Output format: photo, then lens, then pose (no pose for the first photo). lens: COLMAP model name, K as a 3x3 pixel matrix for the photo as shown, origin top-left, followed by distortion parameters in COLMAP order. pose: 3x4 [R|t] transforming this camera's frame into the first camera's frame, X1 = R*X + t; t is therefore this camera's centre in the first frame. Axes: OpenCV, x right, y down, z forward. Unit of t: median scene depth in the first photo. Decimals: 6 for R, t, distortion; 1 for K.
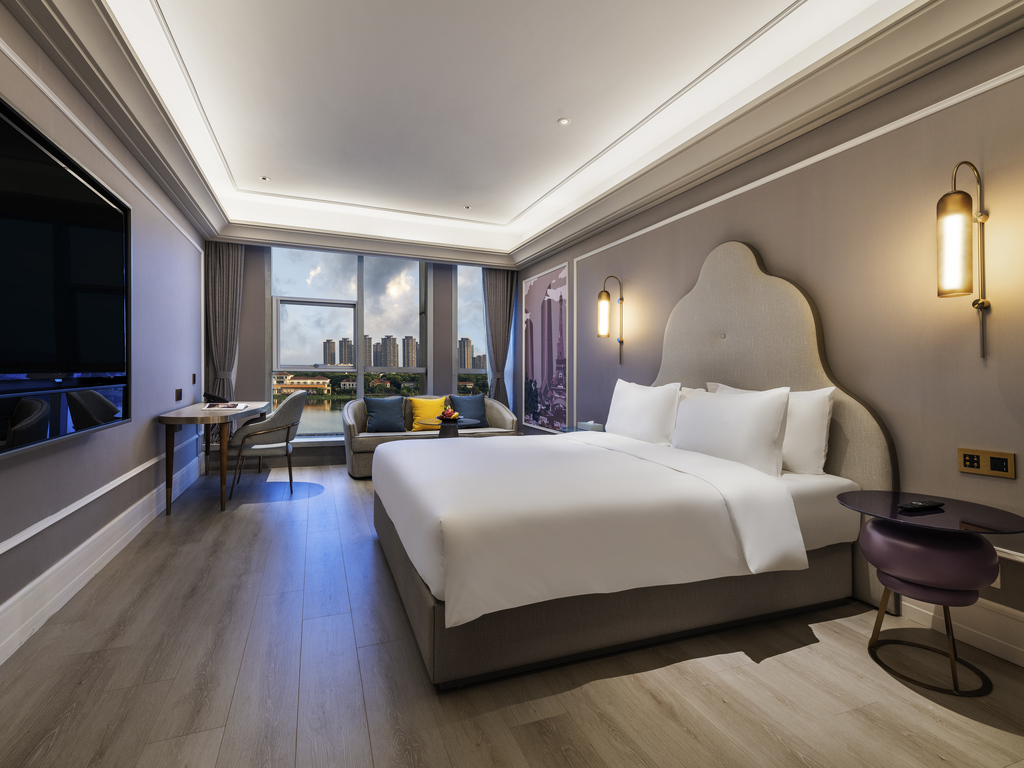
lens RADIAL K [[494.7, 0, 510.5], [0, 494.7, 389.3], [0, 0, 1]] dist [0.008041, -0.000503]
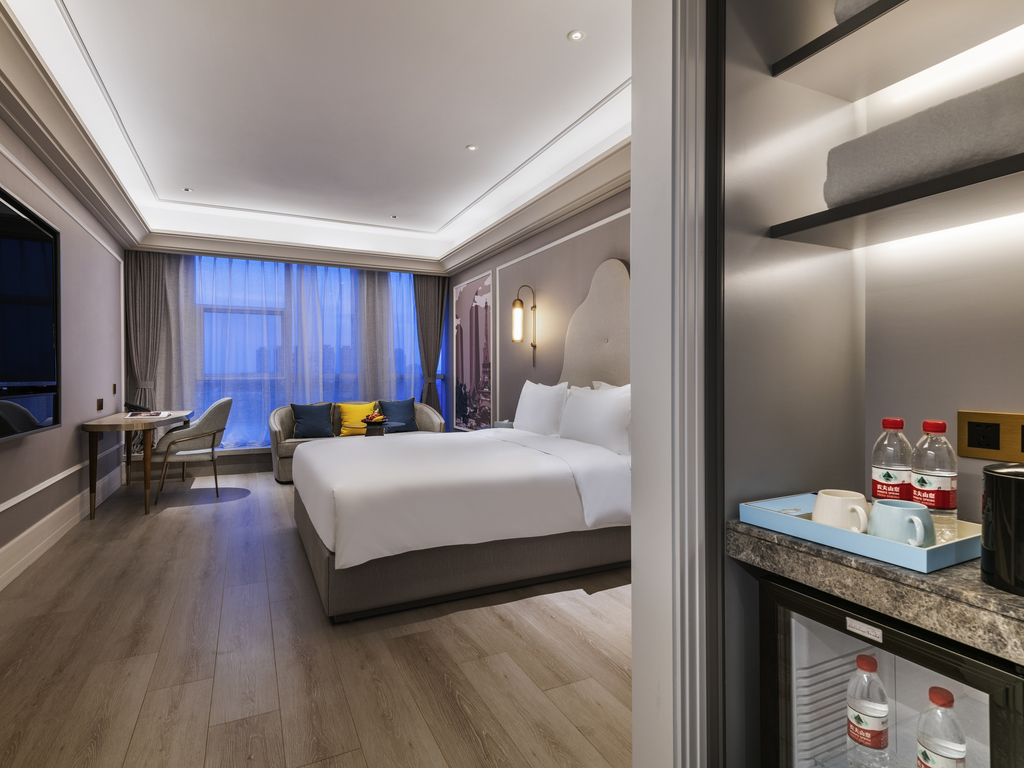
lens RADIAL K [[539.9, 0, 514.5], [0, 539.9, 381.3], [0, 0, 1]] dist [0.005753, -0.000706]
pose [[0.996332, -0.019897, 0.083229, 0.118048], [0.022315, 0.999352, -0.028234, 0.018486], [-0.082613, 0.029988, 0.996130, -0.242225]]
